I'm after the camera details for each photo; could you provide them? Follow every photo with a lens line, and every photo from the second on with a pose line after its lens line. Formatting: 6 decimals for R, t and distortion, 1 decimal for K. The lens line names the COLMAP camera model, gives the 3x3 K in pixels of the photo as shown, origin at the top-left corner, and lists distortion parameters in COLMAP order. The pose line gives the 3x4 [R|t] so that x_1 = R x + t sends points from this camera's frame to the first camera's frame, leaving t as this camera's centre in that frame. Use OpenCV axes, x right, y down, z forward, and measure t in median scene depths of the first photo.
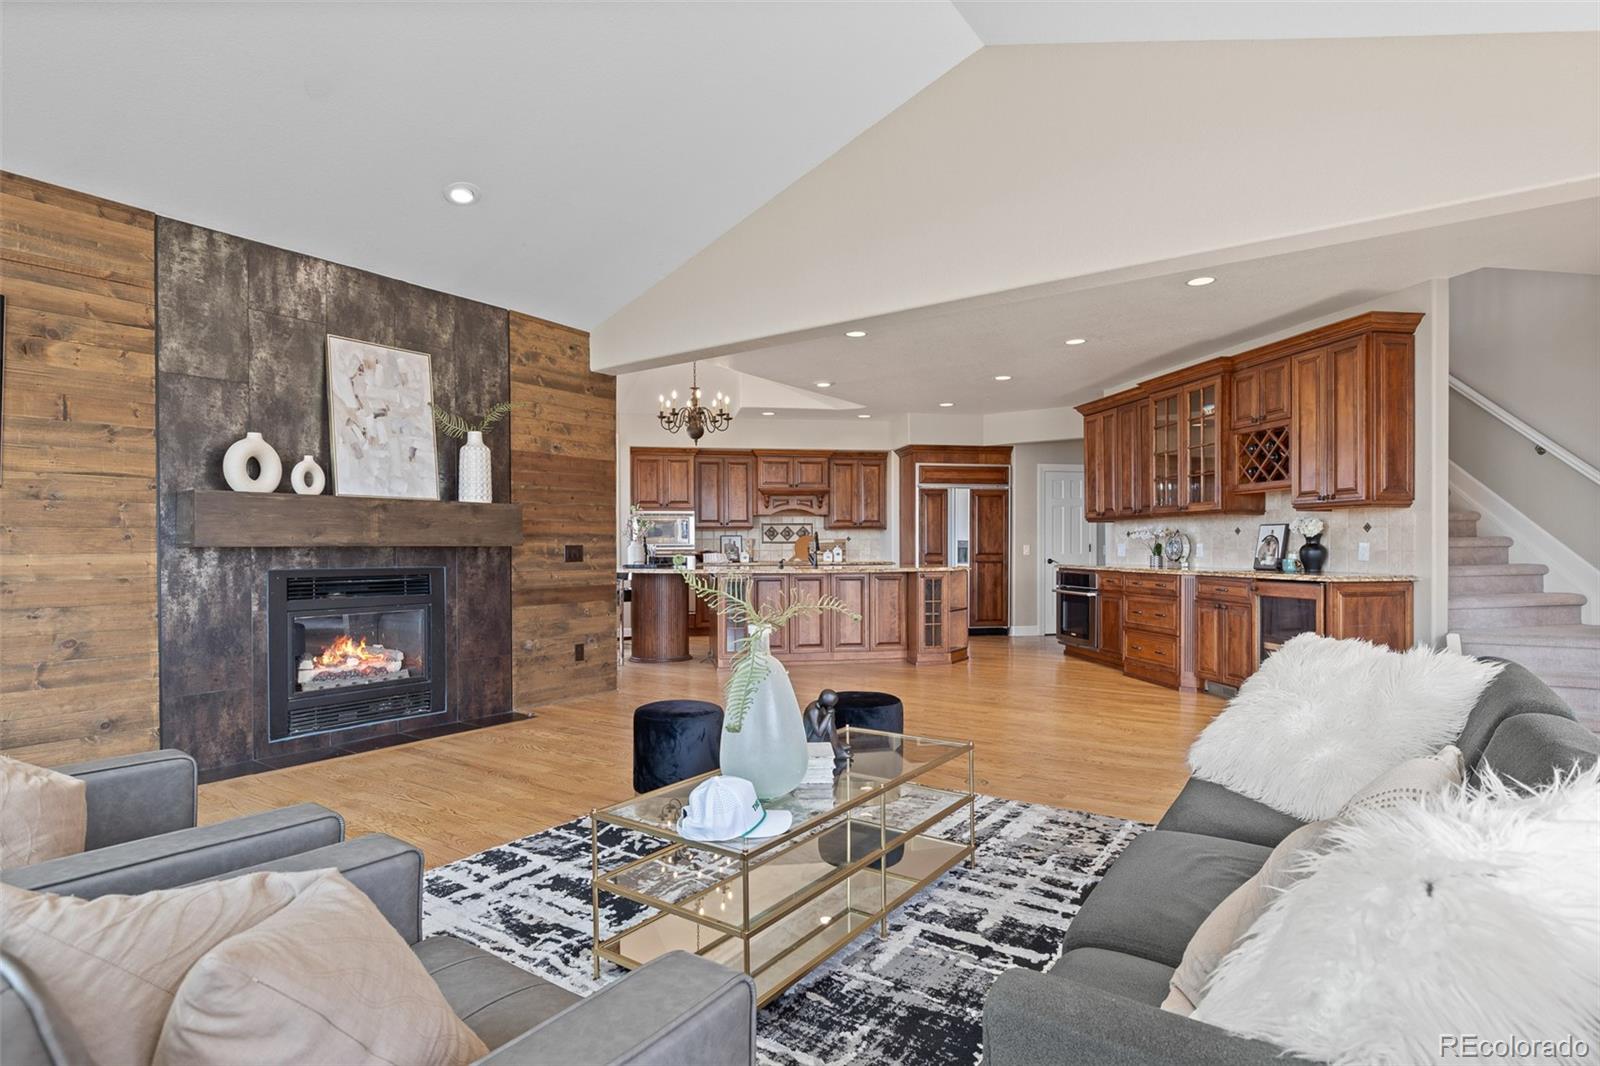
lens RADIAL K [[821.9, 0, 790.8], [0, 821.9, 549.9], [0, 0, 1]] dist [-0.012035, 0.000101]
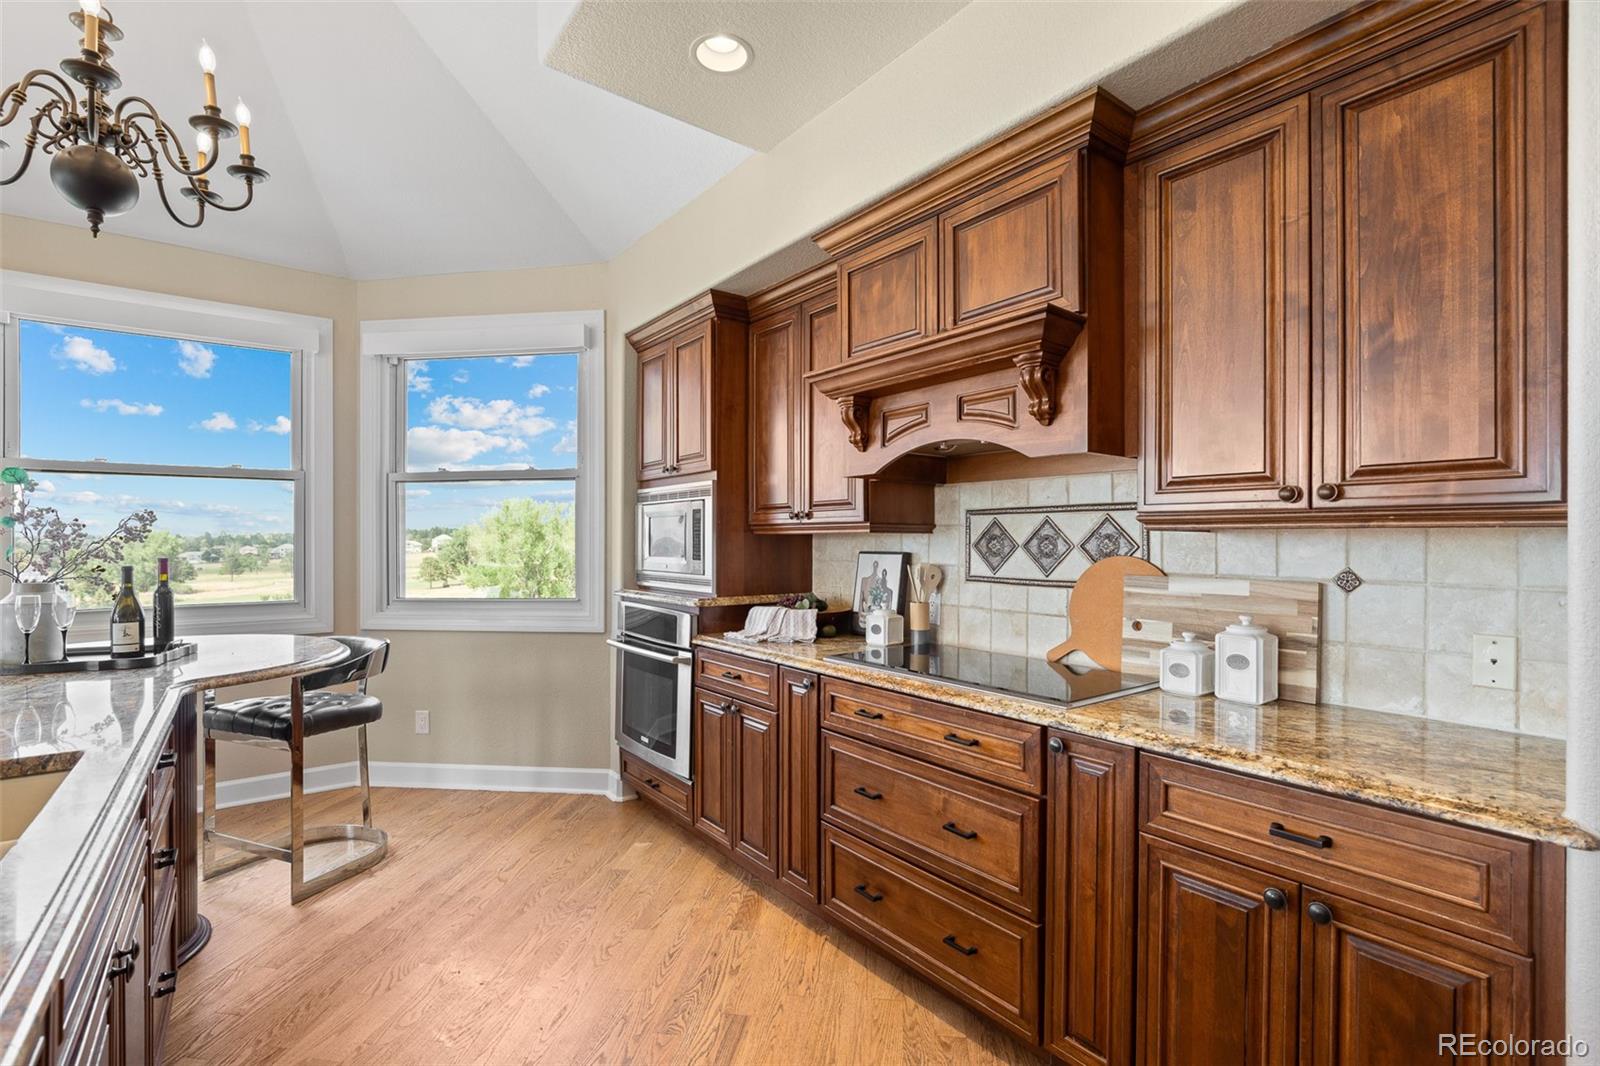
lens RADIAL K [[729.0, 0, 792.1], [0, 729.0, 542.5], [0, 0, 1]] dist [-0.014663, 0.001959]
pose [[0.477871, 0.005710, -0.878412, 0.221170], [-0.009767, 0.999952, 0.001187, -0.029984], [0.878376, 0.008013, 0.477904, 1.197644]]
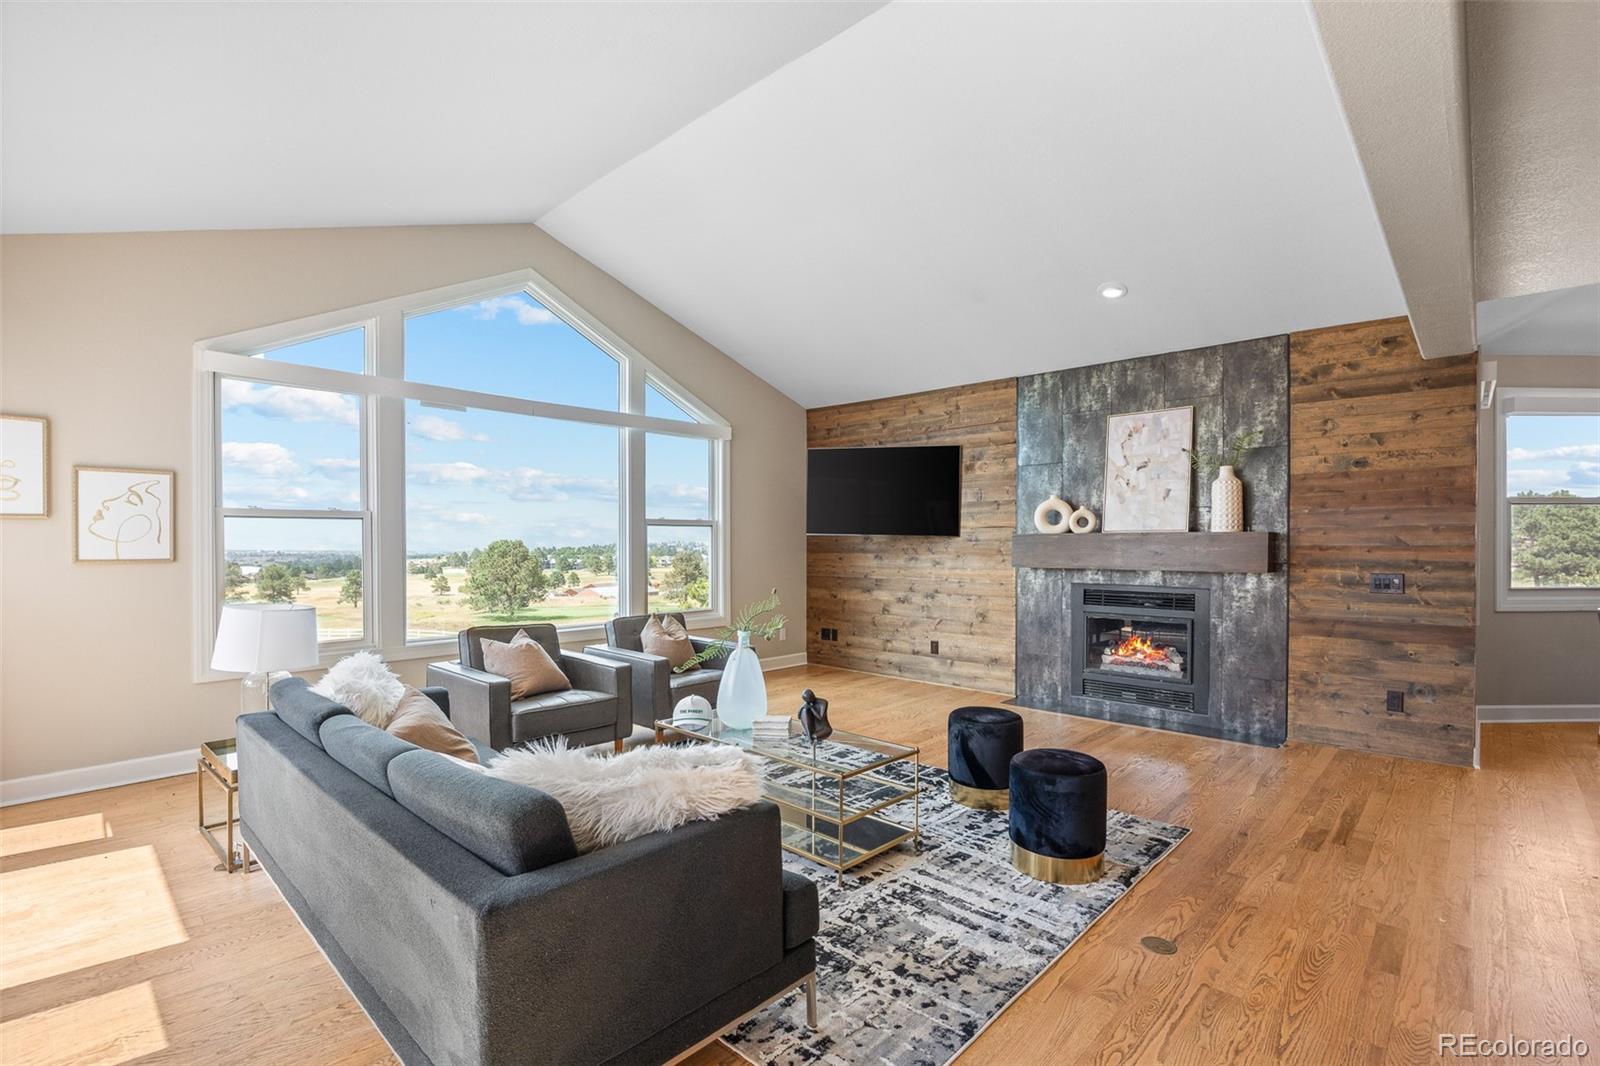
lens RADIAL K [[729.0, 0, 802.8], [0, 729.0, 553.2], [0, 0, 1]] dist [-0.014663, 0.001959]
pose [[-0.138607, 0.019766, -0.990150, 0.443696], [-0.001403, 0.999796, 0.020155, -0.032835], [0.990346, 0.004183, -0.138551, 0.397983]]
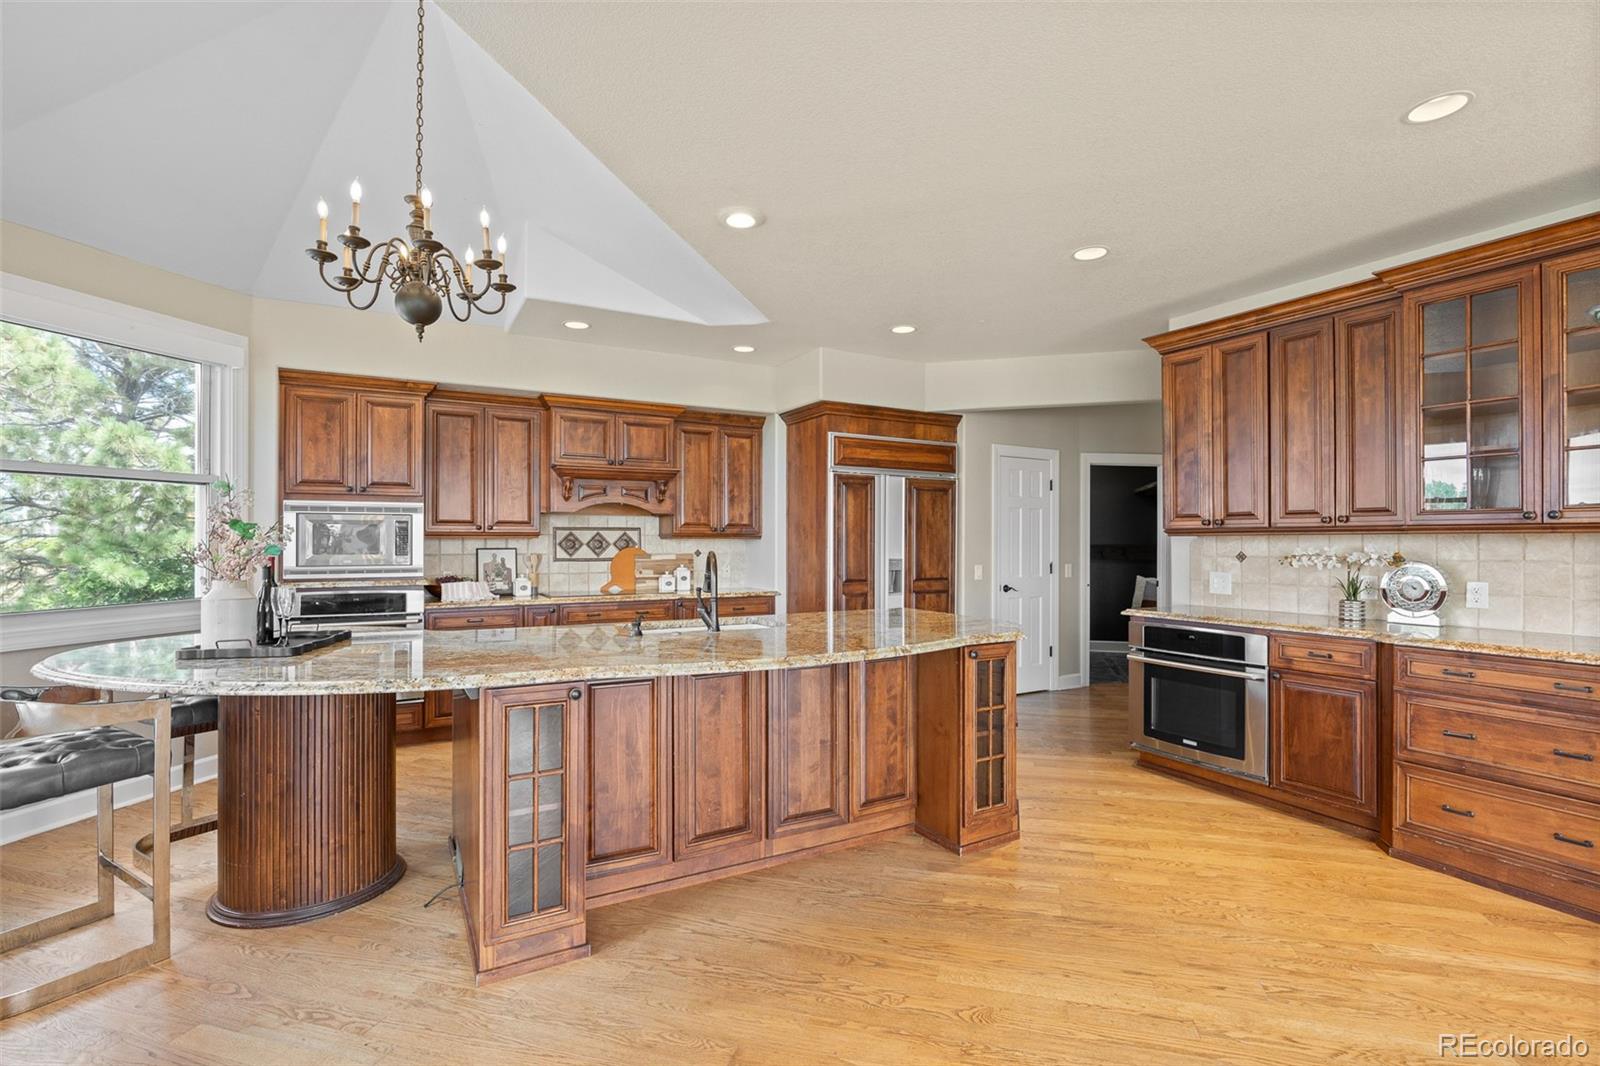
lens RADIAL K [[729.0, 0, 802.0], [0, 729.0, 537.6], [0, 0, 1]] dist [-0.014663, 0.001959]
pose [[0.940455, 0.006133, 0.339862, -0.064611], [-0.002567, 0.999937, -0.010942, -0.028195], [-0.339907, 0.009418, 0.940412, 0.657375]]
